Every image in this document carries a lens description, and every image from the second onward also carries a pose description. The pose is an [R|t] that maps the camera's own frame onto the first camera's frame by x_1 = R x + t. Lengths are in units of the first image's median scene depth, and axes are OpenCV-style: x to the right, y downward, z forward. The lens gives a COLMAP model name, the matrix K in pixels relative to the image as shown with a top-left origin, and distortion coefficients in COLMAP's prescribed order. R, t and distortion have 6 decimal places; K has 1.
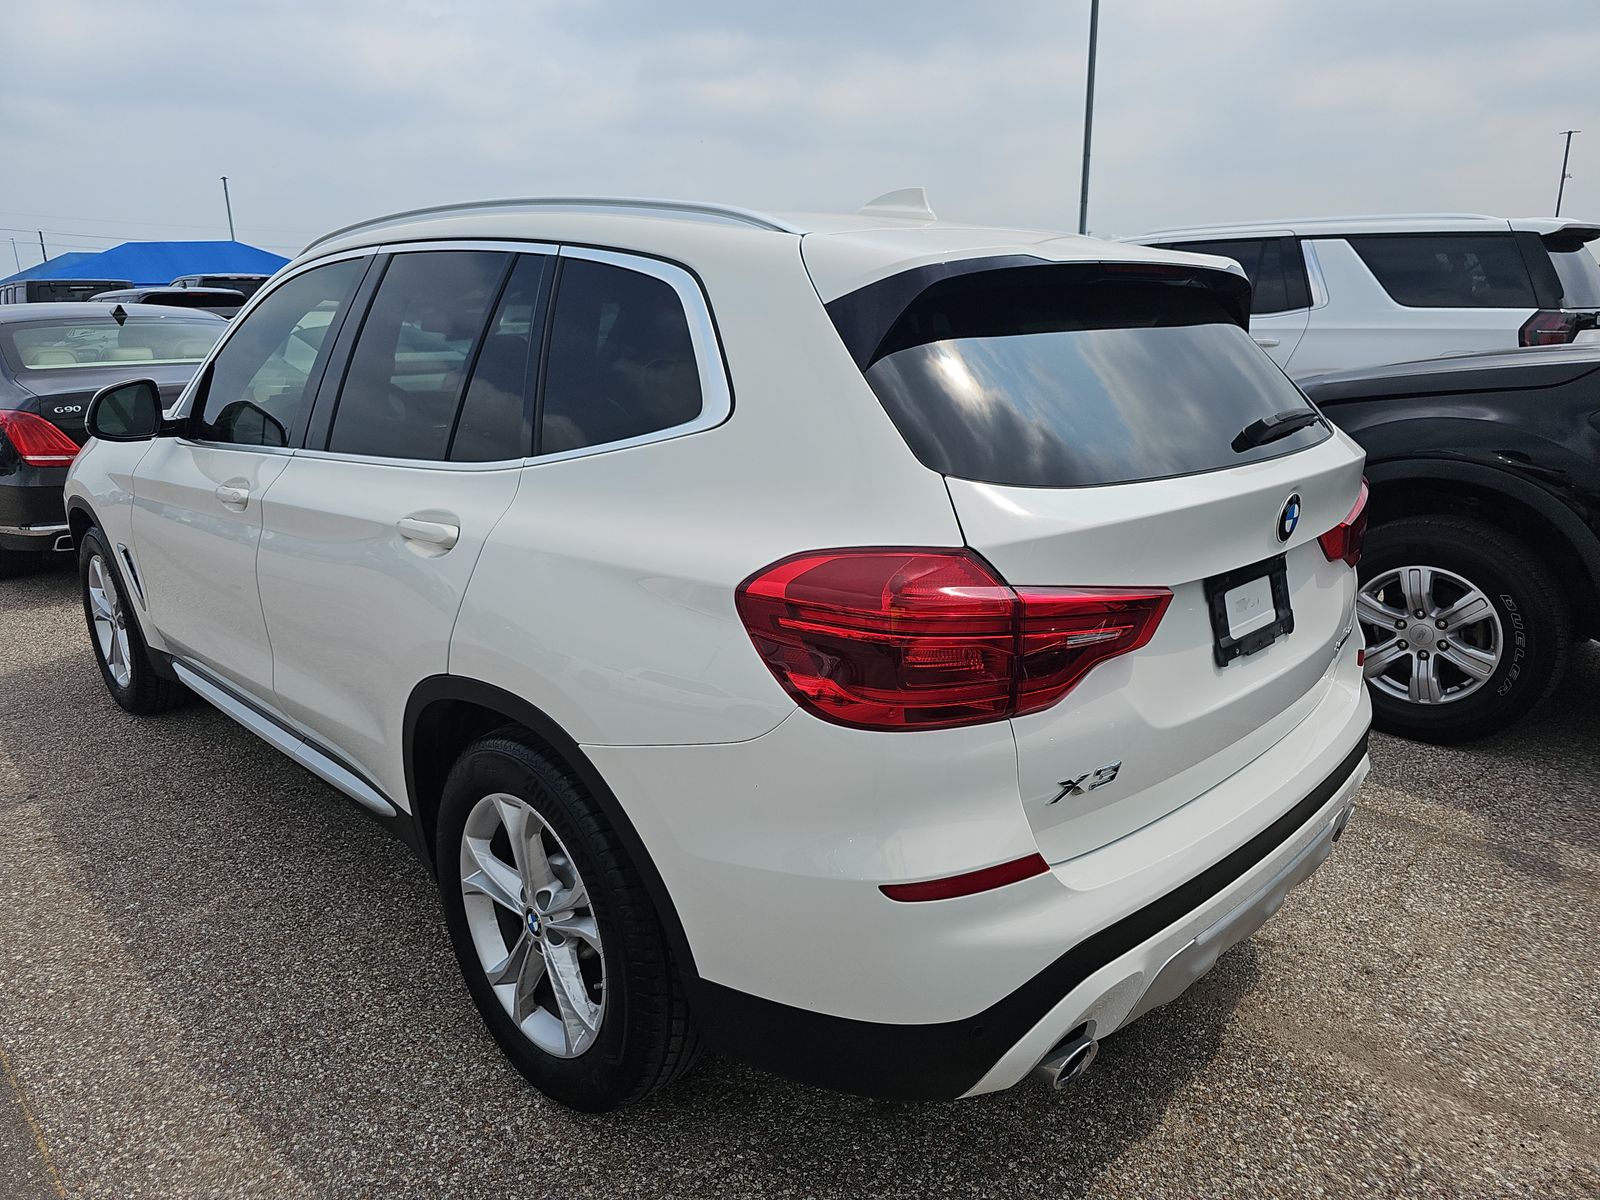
lens RADIAL K [[1082.4, 0, 793.1], [0, 1082.4, 576.8], [0, 0, 1]] dist [0.029943, -0.022382]
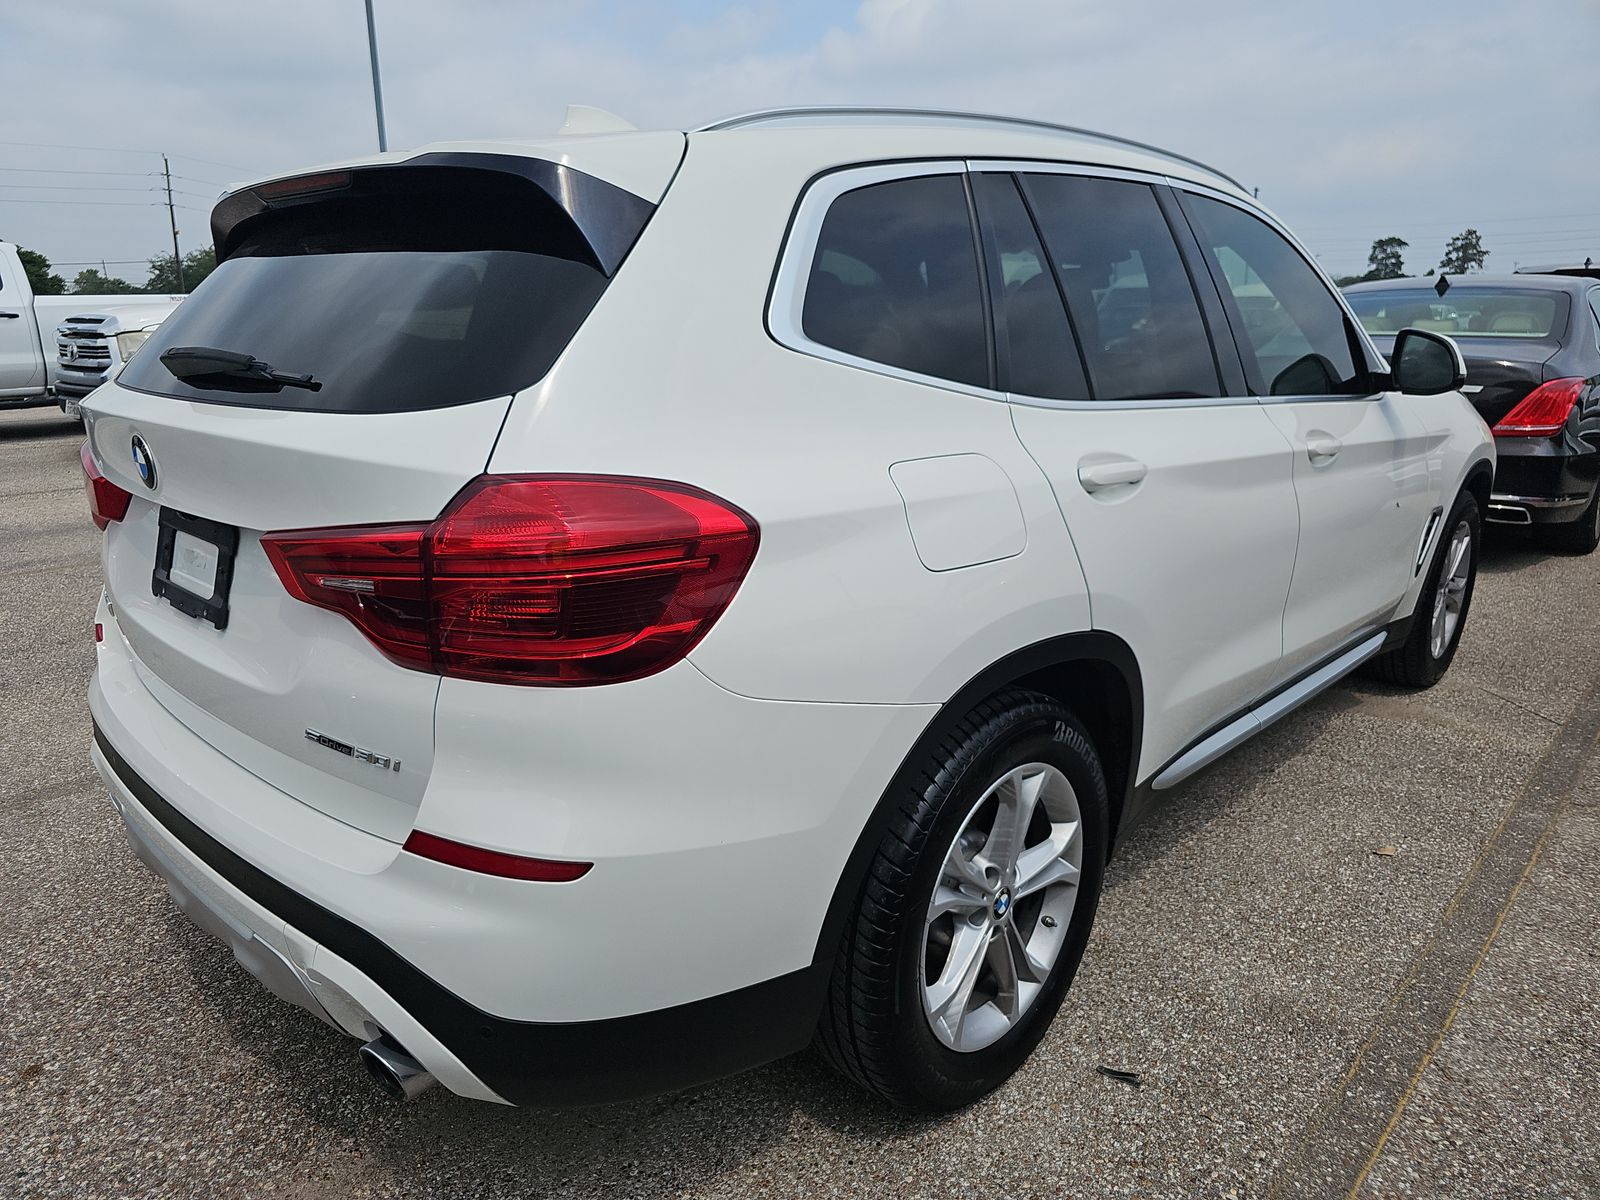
lens RADIAL K [[1082.4, 0, 793.1], [0, 1082.4, 576.8], [0, 0, 1]] dist [0.029943, -0.022382]
pose [[0.029650, 0.251359, -0.967440, 1.261672], [-0.241505, 0.940992, 0.237086, -0.285765], [0.969946, 0.226612, 0.088605, 1.349185]]
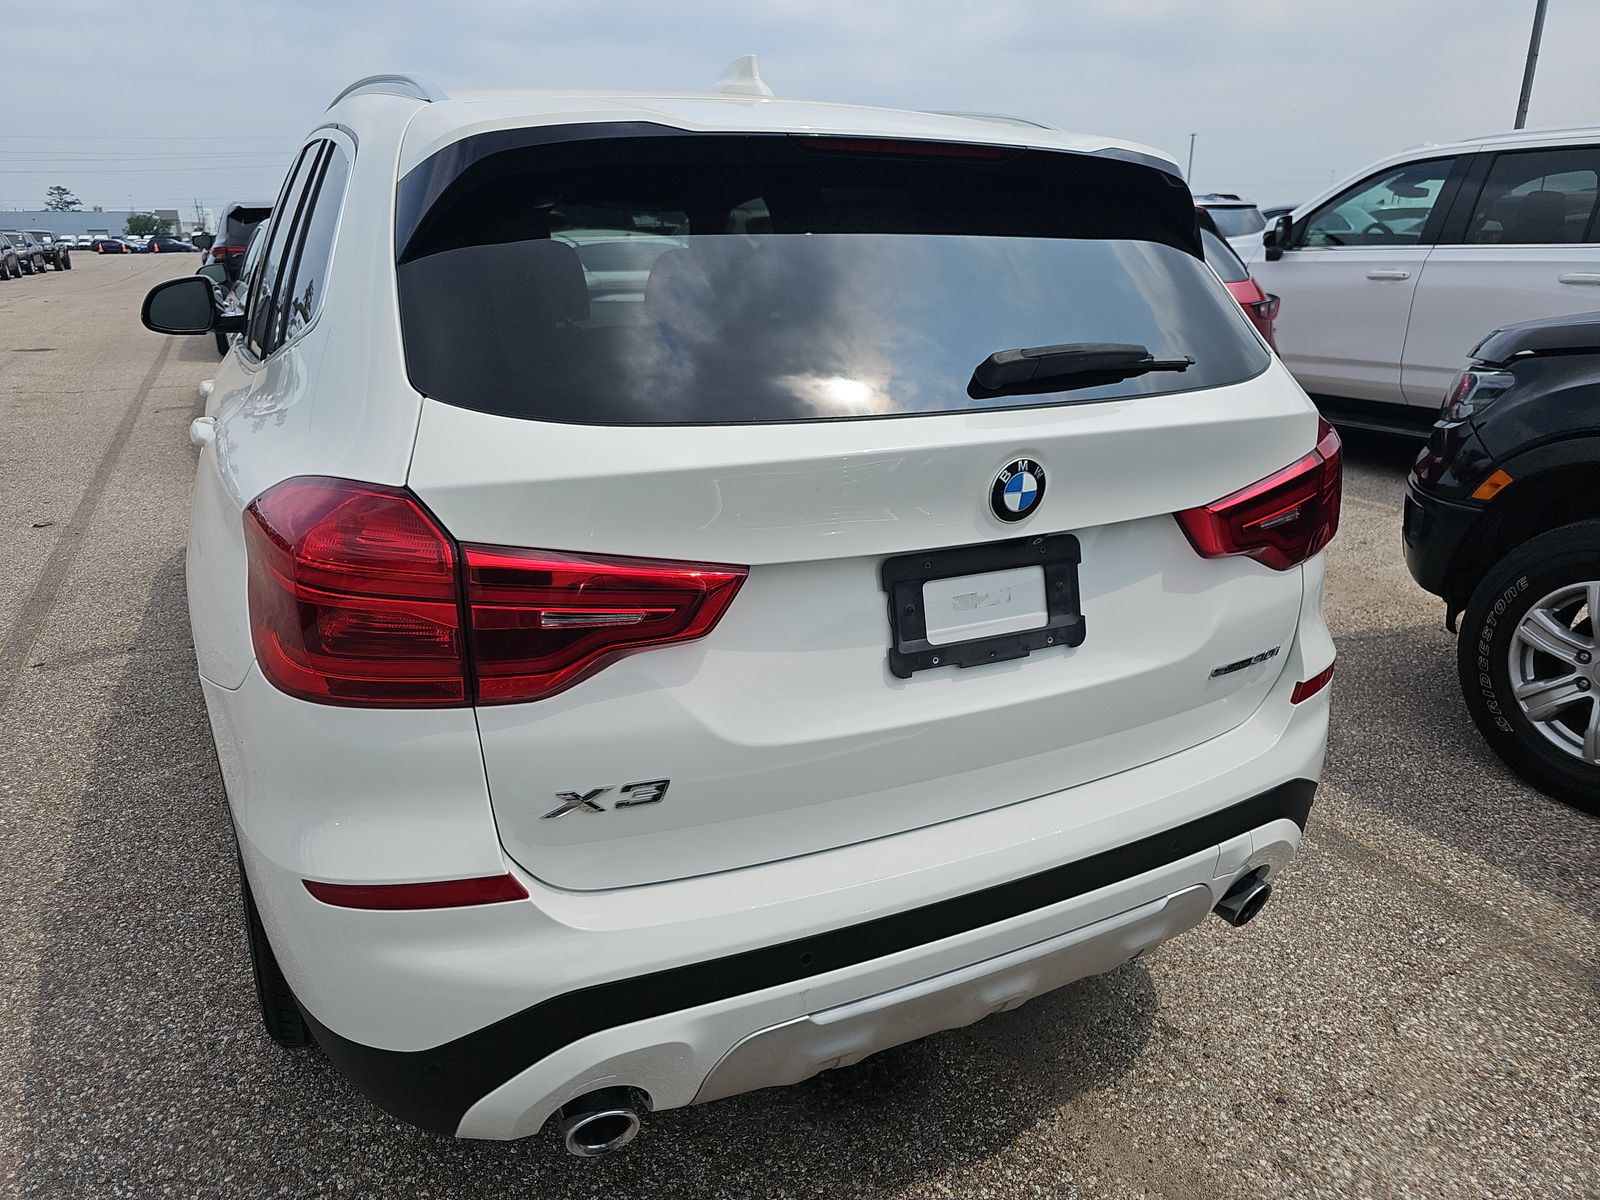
lens RADIAL K [[1082.4, 0, 793.1], [0, 1082.4, 576.8], [0, 0, 1]] dist [0.029943, -0.022382]
pose [[0.948202, 0.108319, -0.298631, 0.494998], [-0.089869, 0.993135, 0.074881, -0.034469], [0.304692, -0.044164, 0.951427, 0.236074]]
